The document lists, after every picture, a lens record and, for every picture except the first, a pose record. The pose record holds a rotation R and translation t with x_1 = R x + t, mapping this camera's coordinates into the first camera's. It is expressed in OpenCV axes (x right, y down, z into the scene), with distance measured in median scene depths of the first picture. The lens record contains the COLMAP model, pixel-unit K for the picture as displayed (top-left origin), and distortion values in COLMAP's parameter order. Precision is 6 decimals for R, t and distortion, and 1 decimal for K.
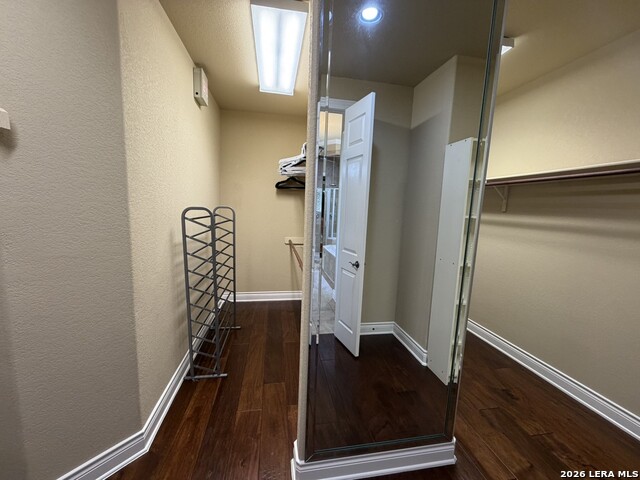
lens RADIAL K [[255.0, 0, 320.4], [0, 255.0, 240.4], [0, 0, 1]] dist [-0.000008, 0.000410]
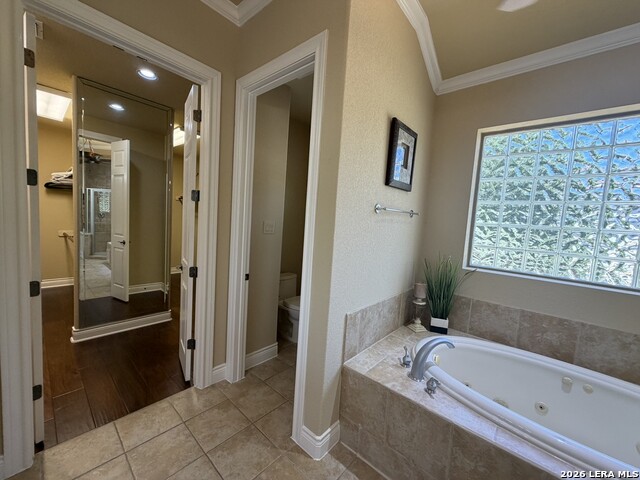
lens RADIAL K [[255.0, 0, 318.6], [0, 255.0, 240.4], [0, 0, 1]] dist [-0.000008, 0.000410]
pose [[0.786028, -0.035766, 0.617156, 0.095973], [0.047824, 0.998851, -0.003024, 0.119080], [-0.616339, 0.031892, 0.786835, -0.833386]]
